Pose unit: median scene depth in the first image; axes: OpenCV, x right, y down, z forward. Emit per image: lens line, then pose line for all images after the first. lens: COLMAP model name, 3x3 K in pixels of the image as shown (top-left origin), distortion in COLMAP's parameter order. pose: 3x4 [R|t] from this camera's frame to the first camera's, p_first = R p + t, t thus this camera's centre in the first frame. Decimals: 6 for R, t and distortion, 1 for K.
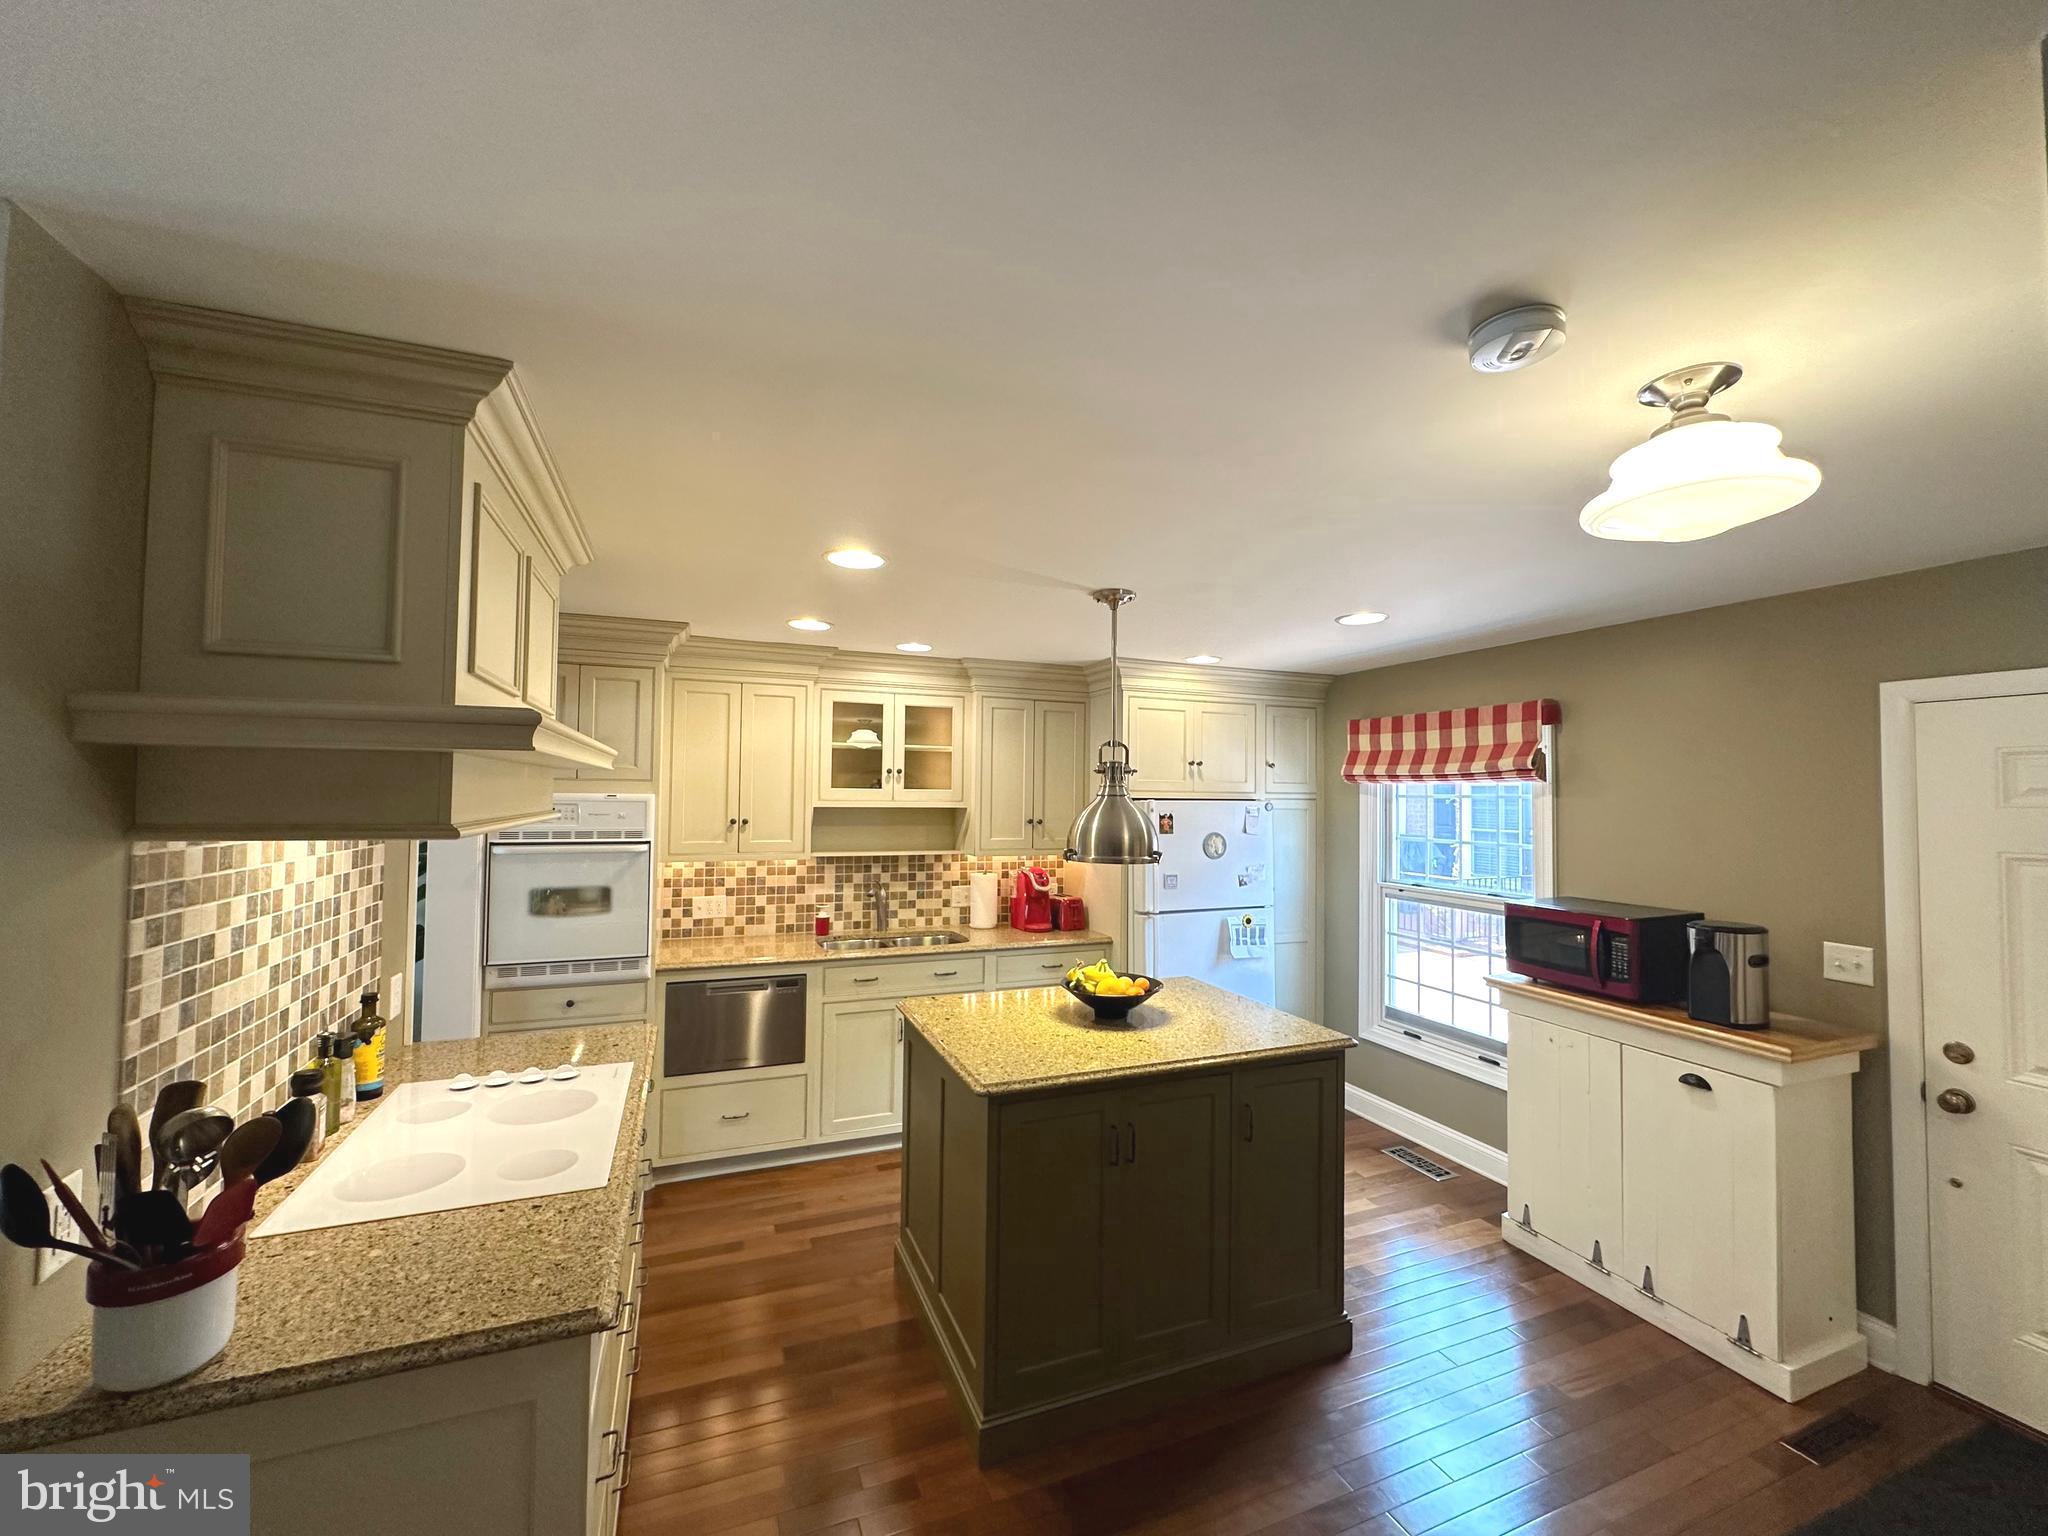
lens RADIAL K [[820.6, 0, 1019.0], [0, 820.6, 772.0], [0, 0, 1]] dist [-0.007215, 0.001394]
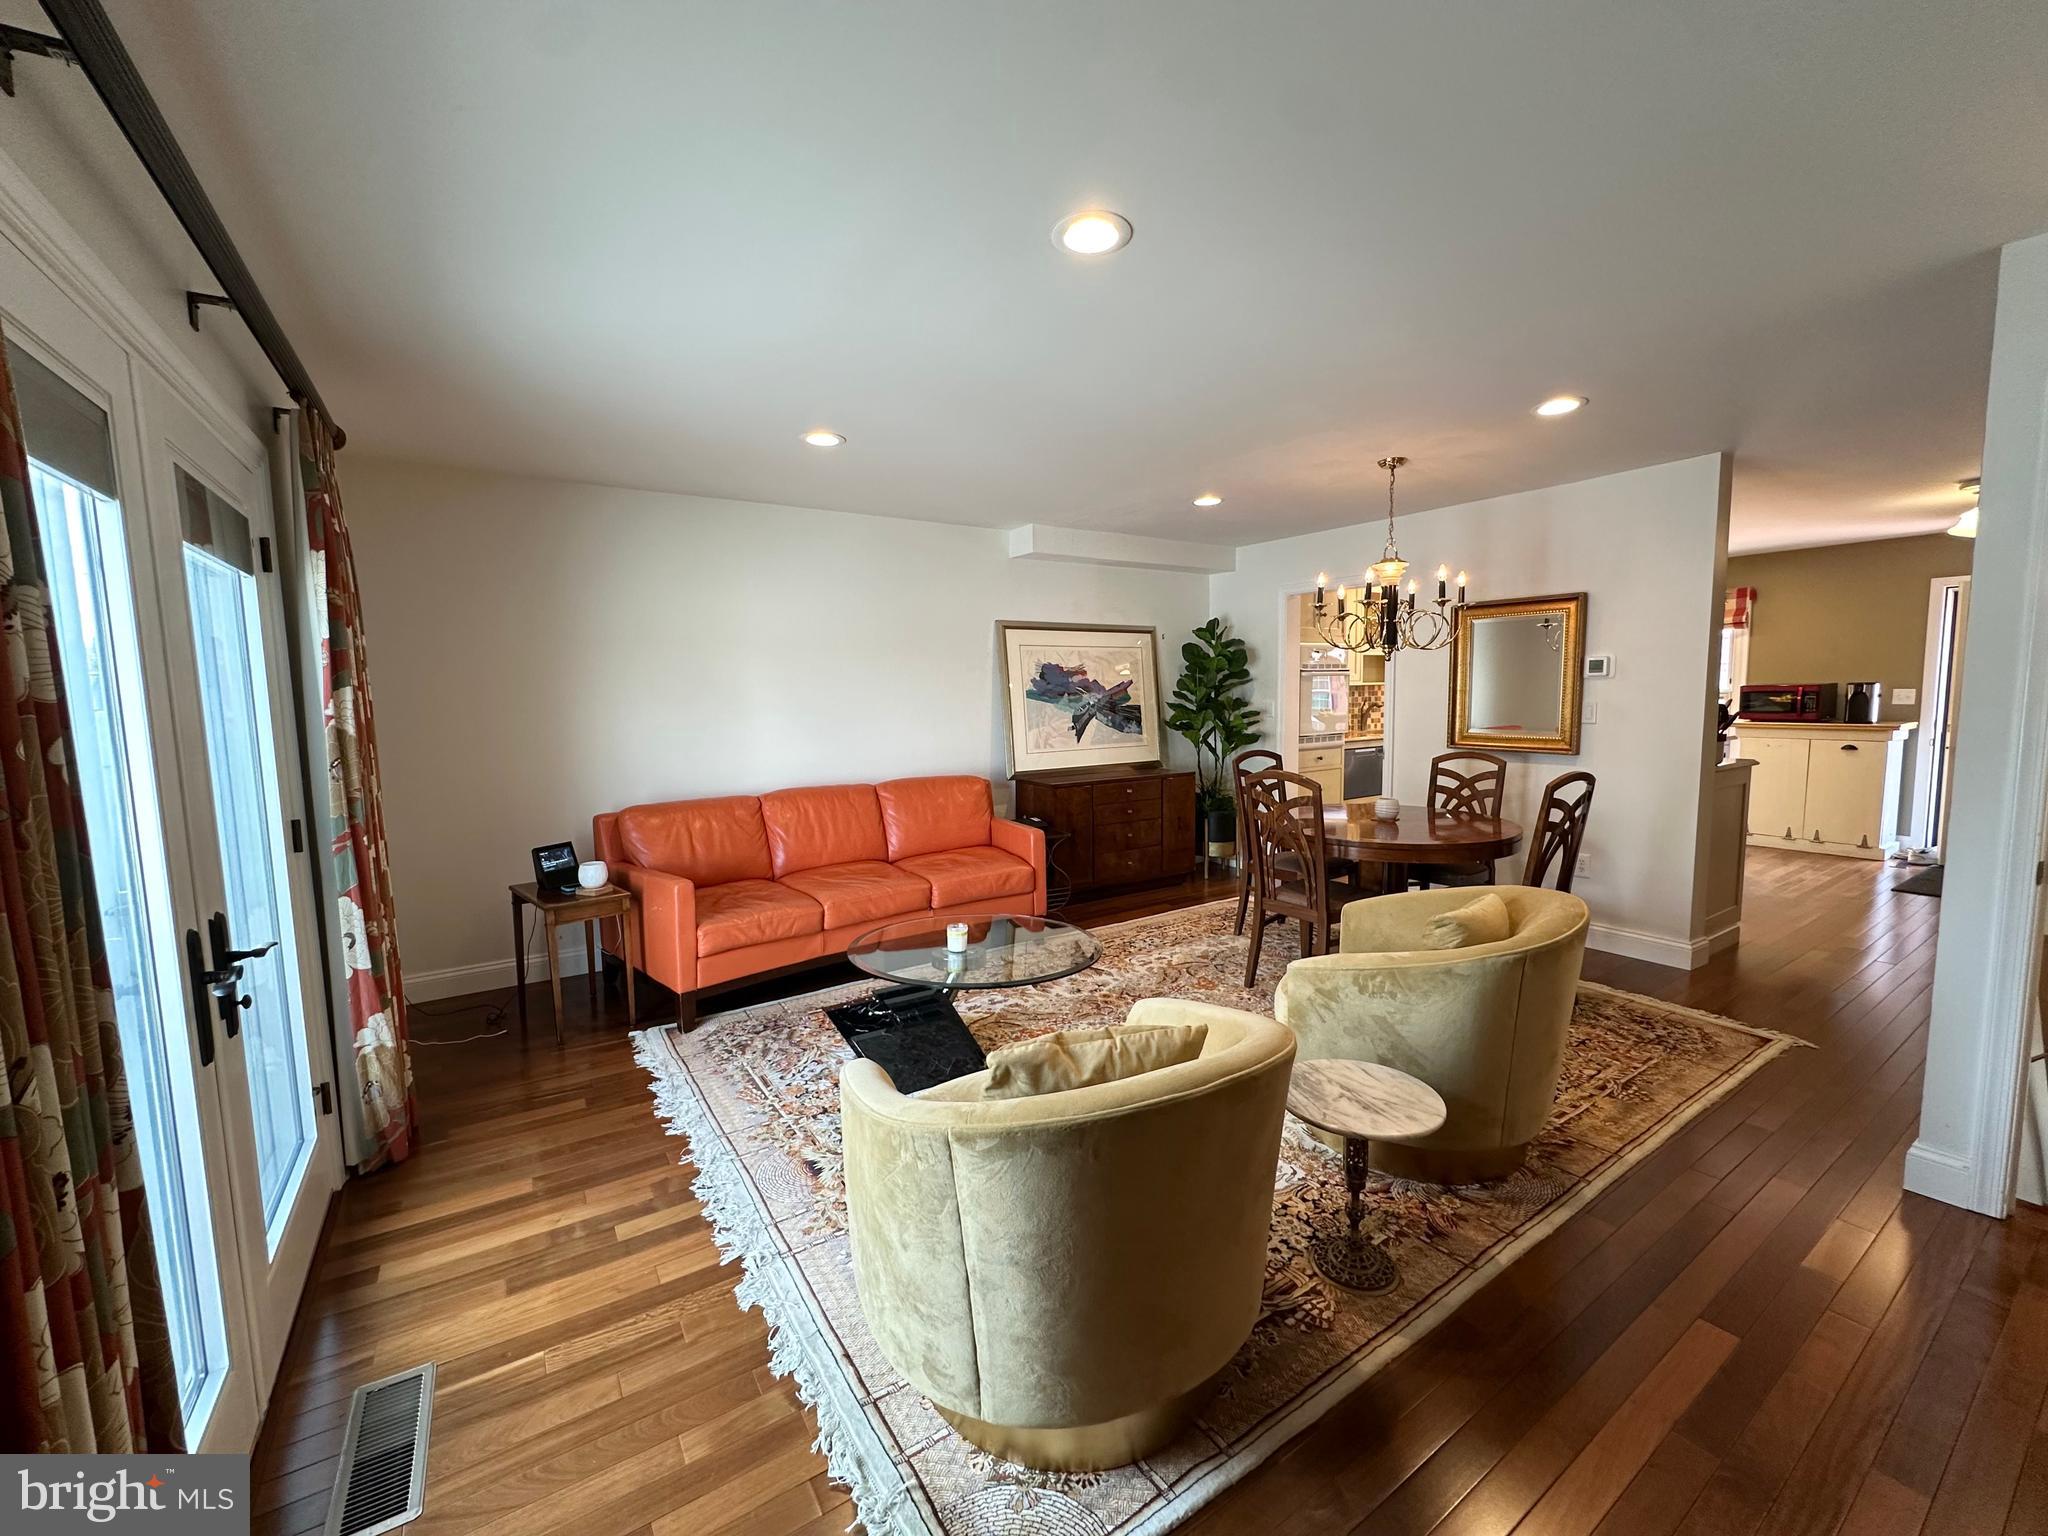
lens RADIAL K [[820.6, 0, 1026.7], [0, 820.6, 767.0], [0, 0, 1]] dist [-0.007215, 0.001394]
pose [[0.978905, -0.050494, 0.197977, -1.597677], [0.025870, 0.991814, 0.125043, 0.055839], [-0.202670, -0.117283, 0.972198, -0.674656]]
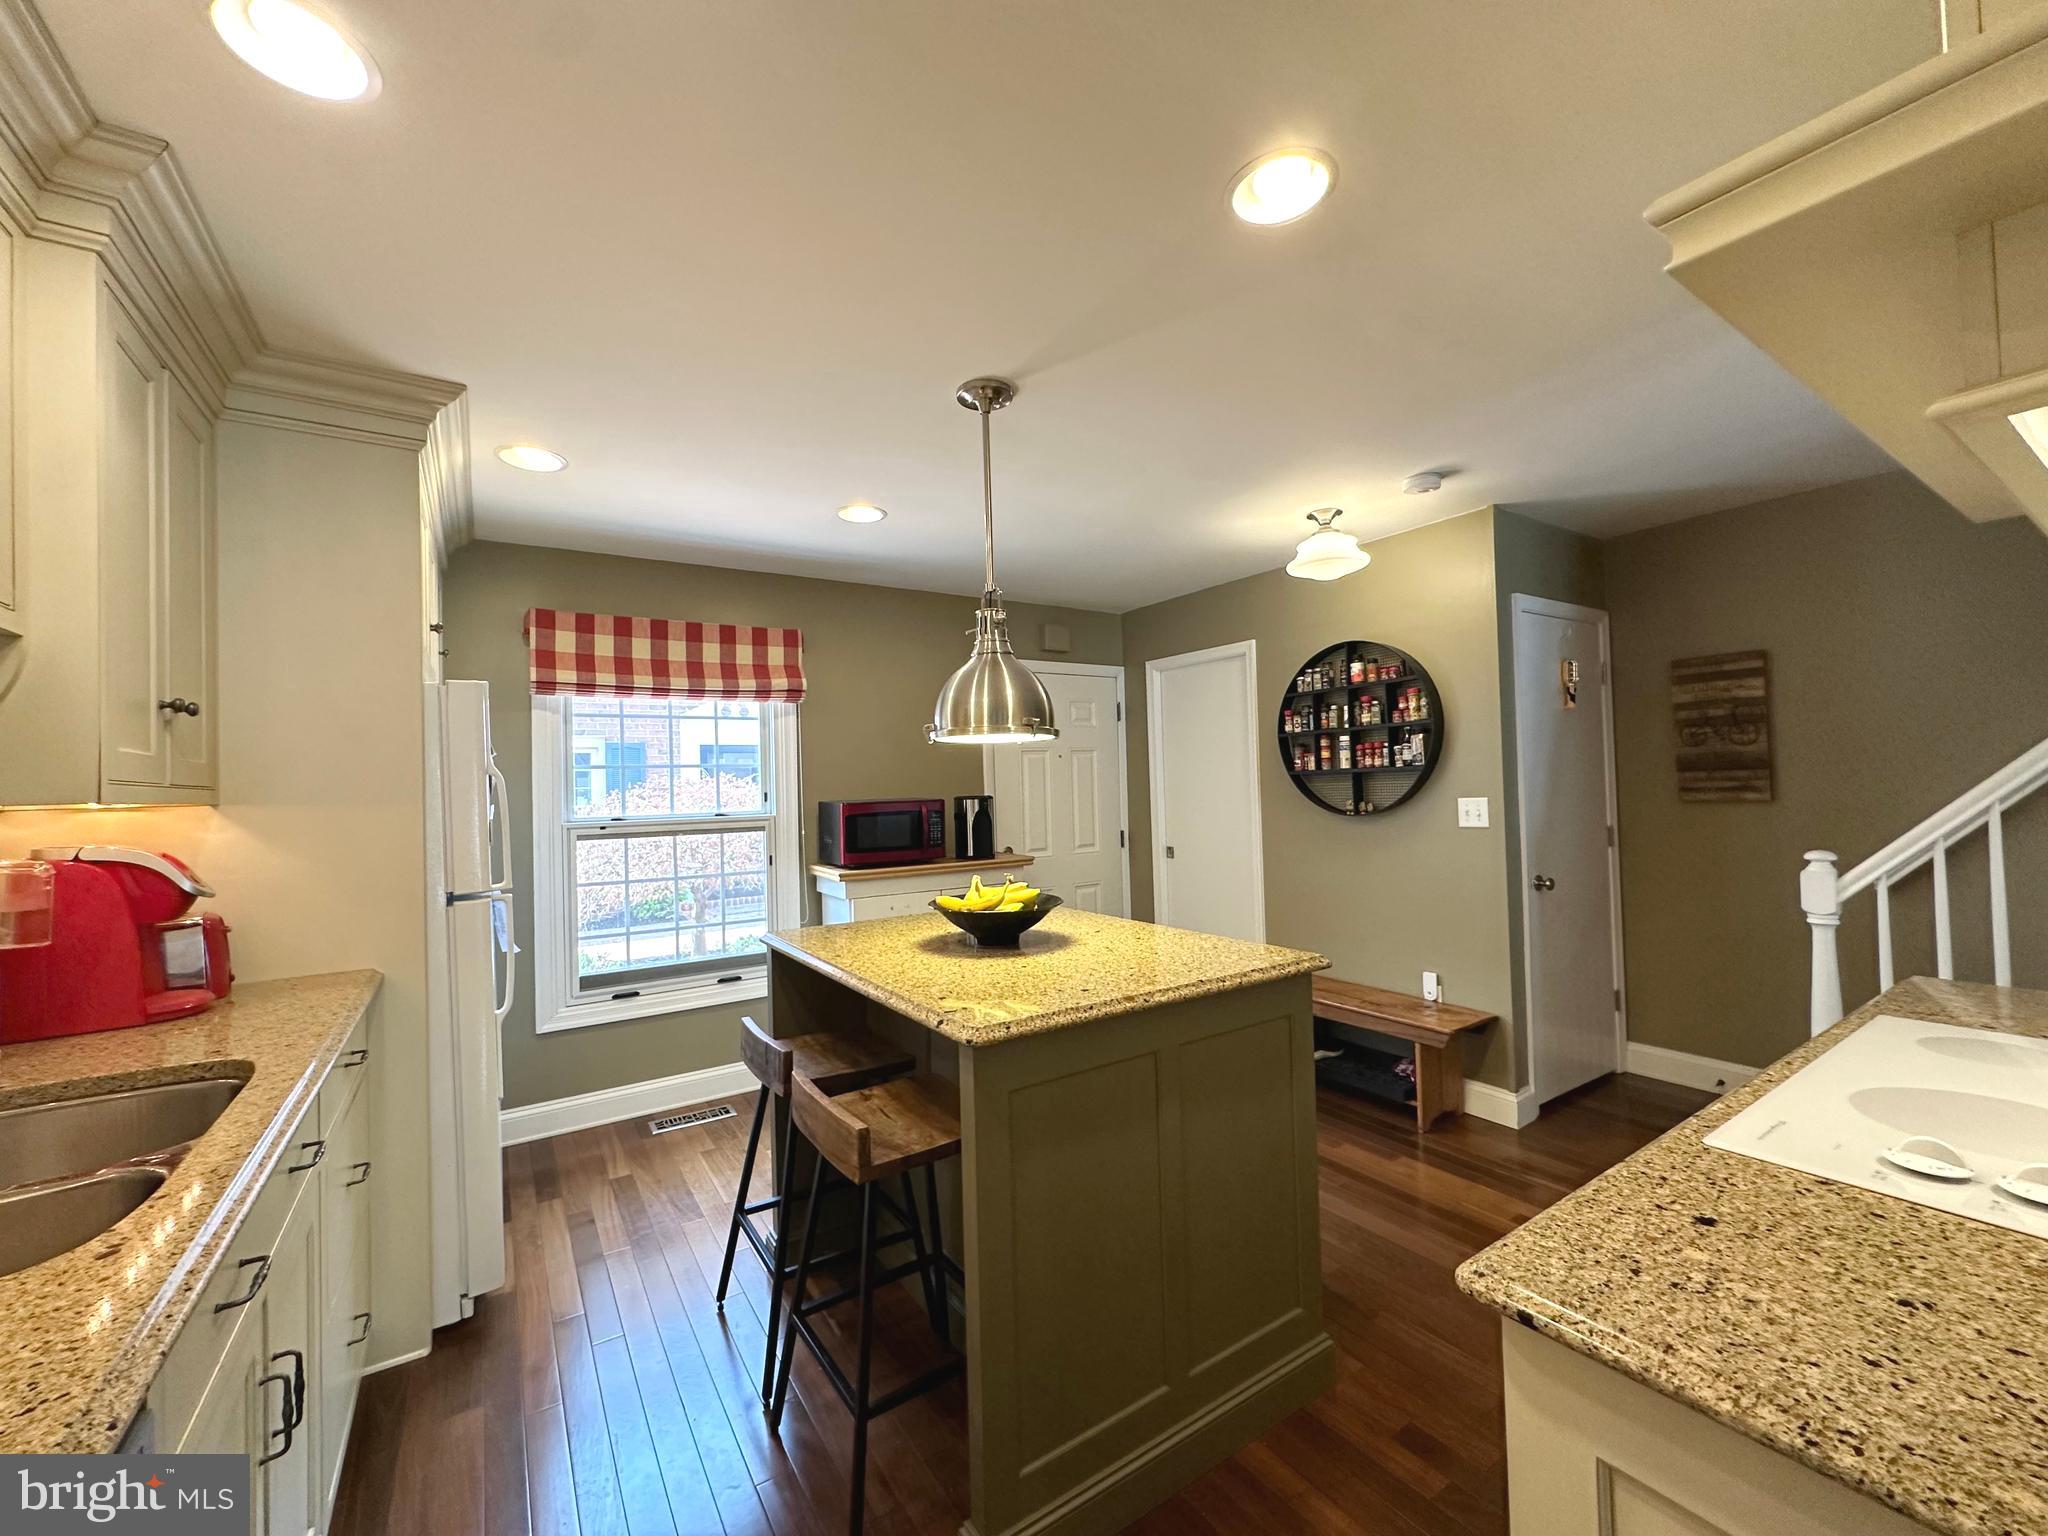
lens RADIAL K [[820.6, 0, 1019.4], [0, 820.6, 765.4], [0, 0, 1]] dist [-0.007215, 0.001394]
pose [[-0.195231, 0.018740, 0.980578, -0.550230], [0.001246, 0.999821, -0.018860, 0.126810], [-0.980757, -0.002460, -0.195219, 0.969493]]
